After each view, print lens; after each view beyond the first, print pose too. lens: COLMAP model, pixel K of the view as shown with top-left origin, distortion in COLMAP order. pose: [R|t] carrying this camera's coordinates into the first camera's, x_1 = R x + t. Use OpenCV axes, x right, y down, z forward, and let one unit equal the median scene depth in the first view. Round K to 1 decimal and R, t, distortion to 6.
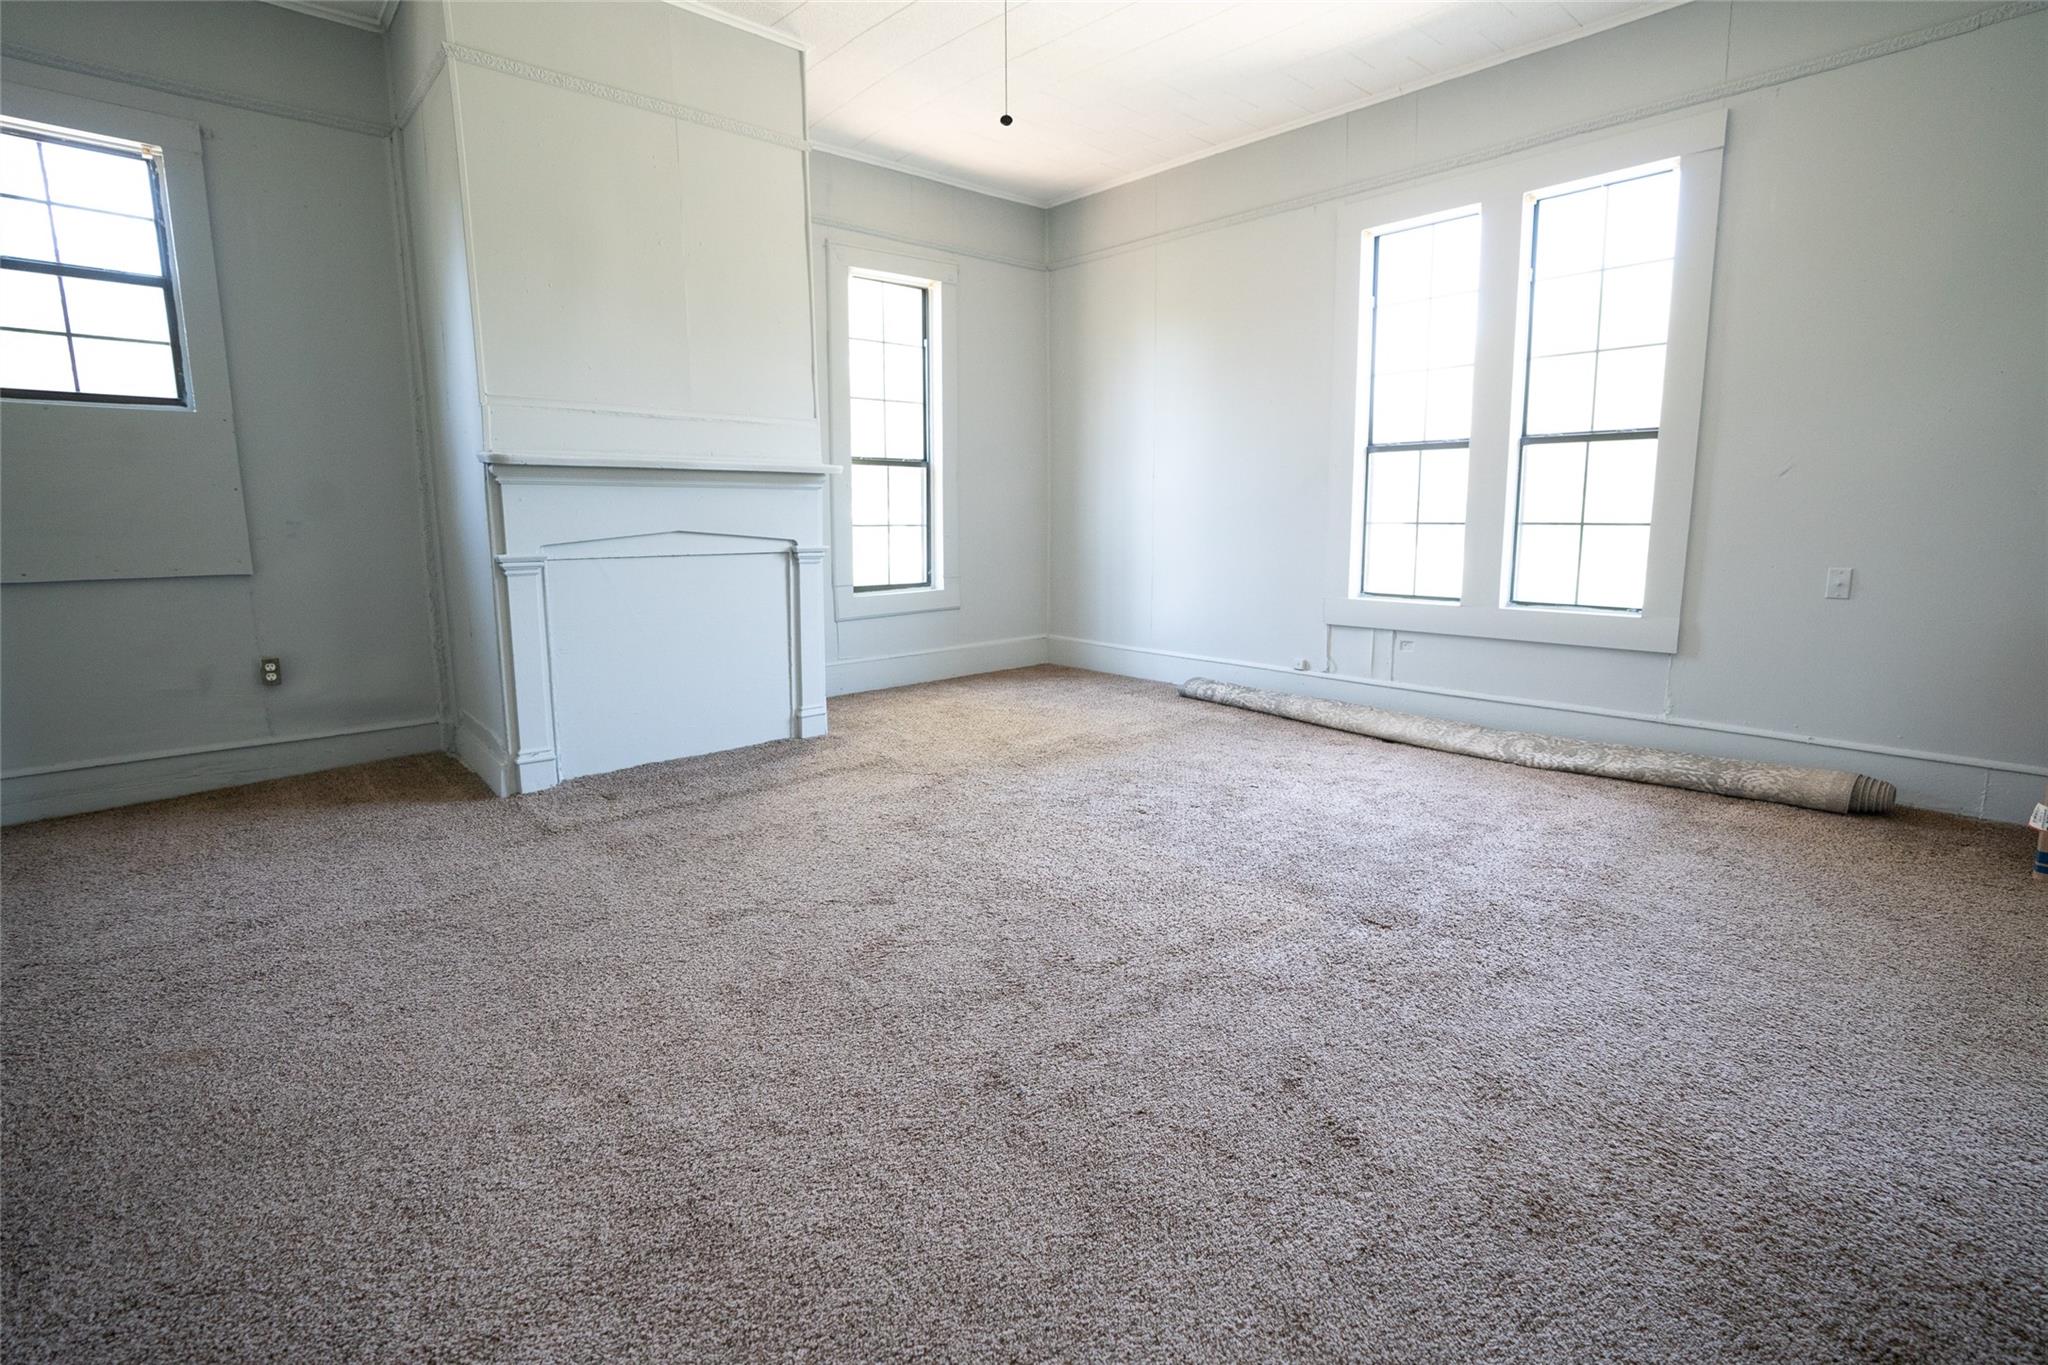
lens RADIAL K [[931.4, 0, 1030.2], [0, 931.4, 666.8], [0, 0, 1]] dist [-0.039717, 0.010753]
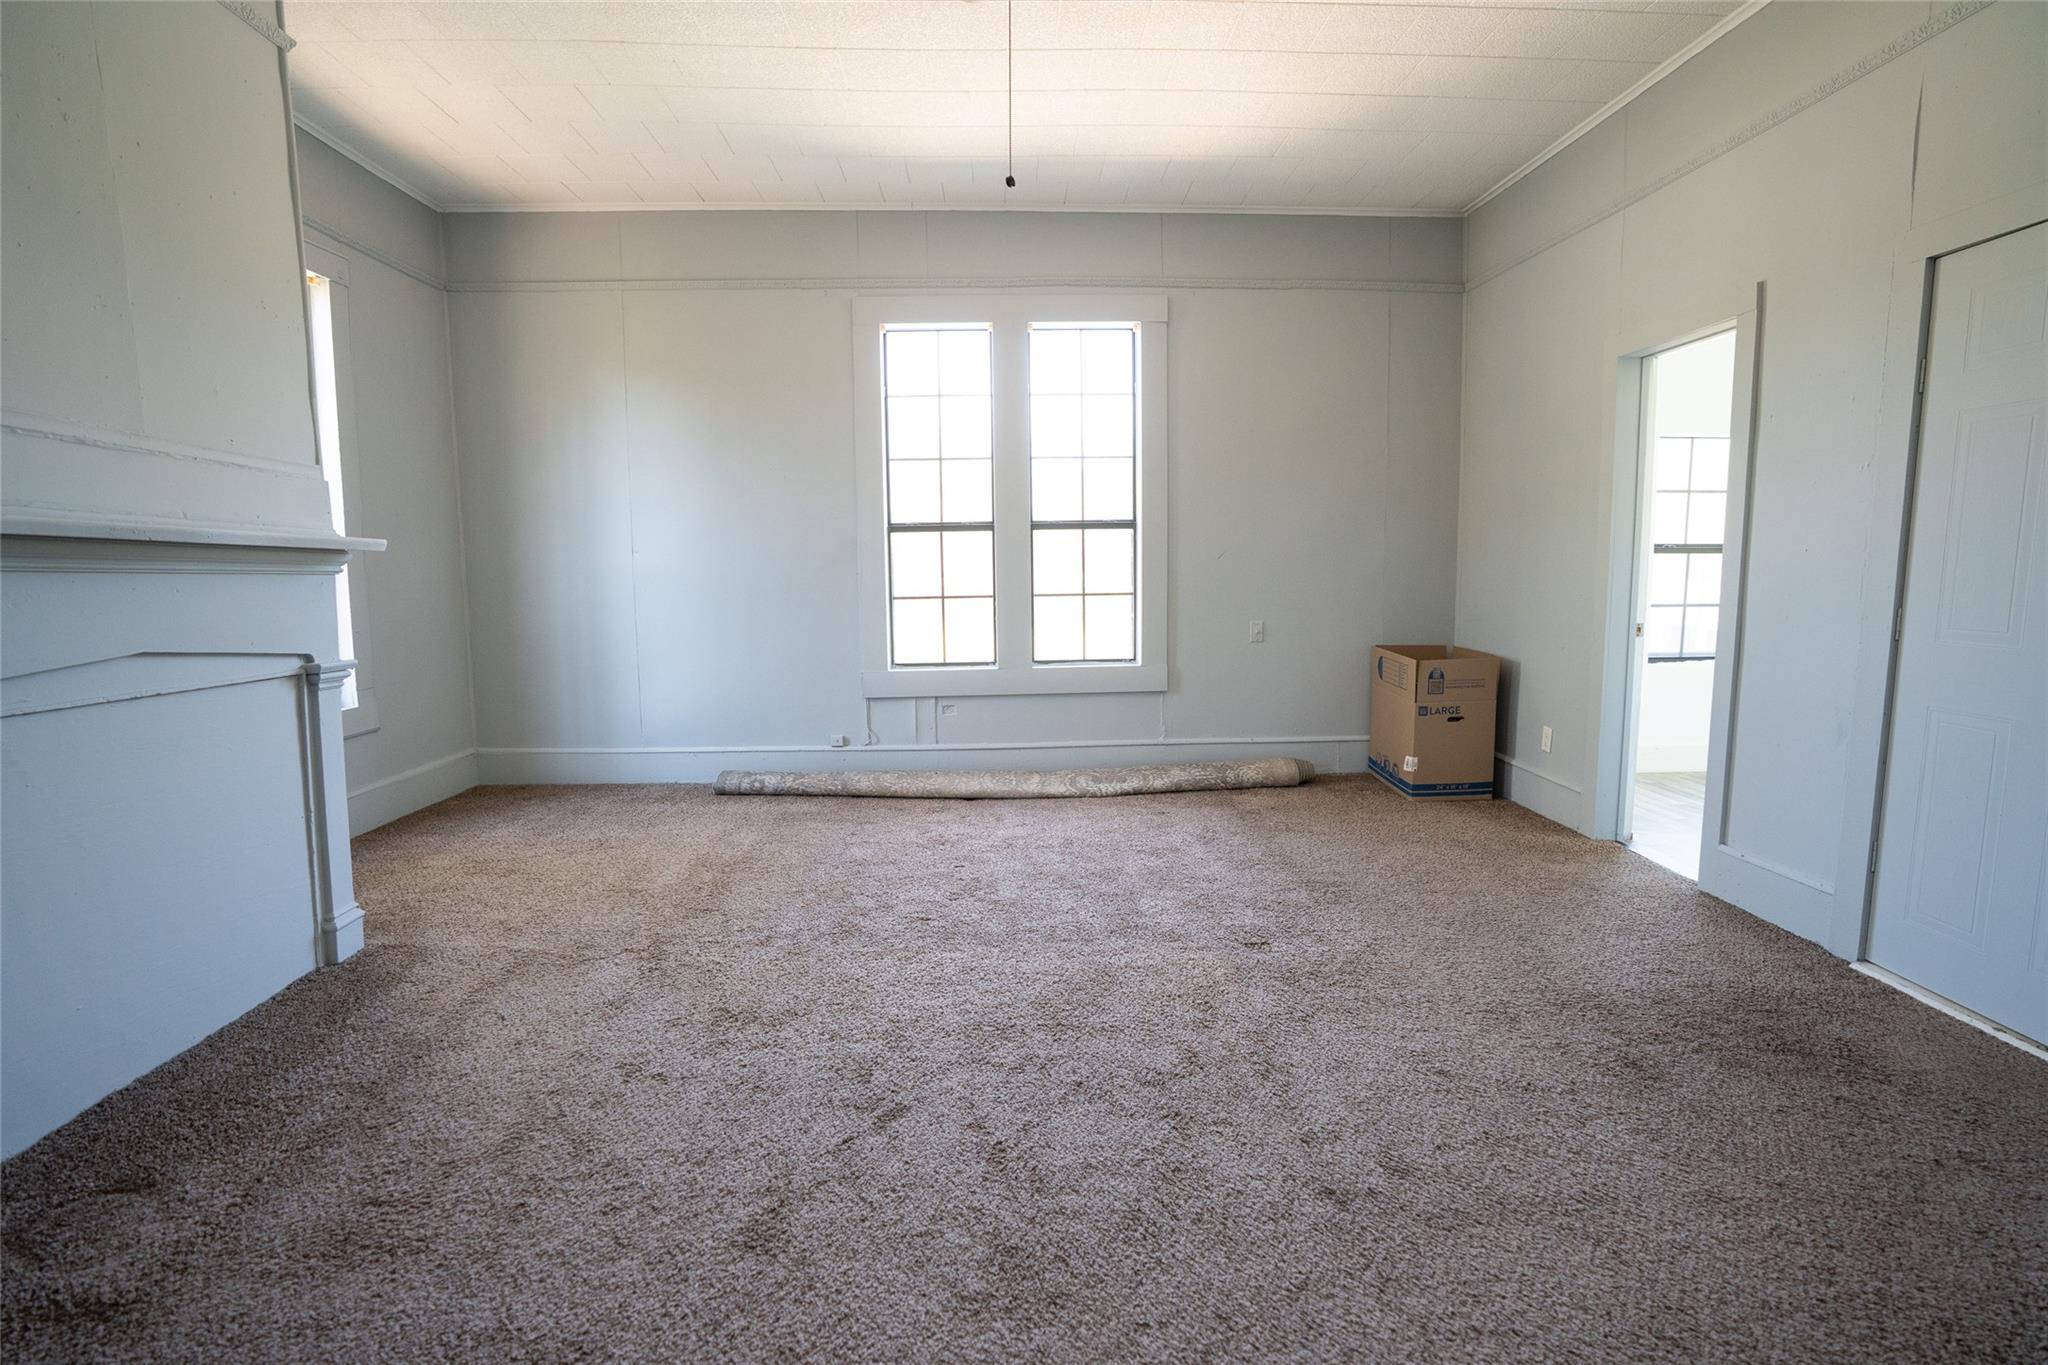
lens RADIAL K [[931.4, 0, 1018.1], [0, 931.4, 670.1], [0, 0, 1]] dist [-0.039717, 0.010753]
pose [[0.662356, -0.083825, 0.744485, -0.413661], [0.131112, 0.991355, -0.005028, -0.062192], [-0.737627, 0.100941, 0.667620, 0.244049]]
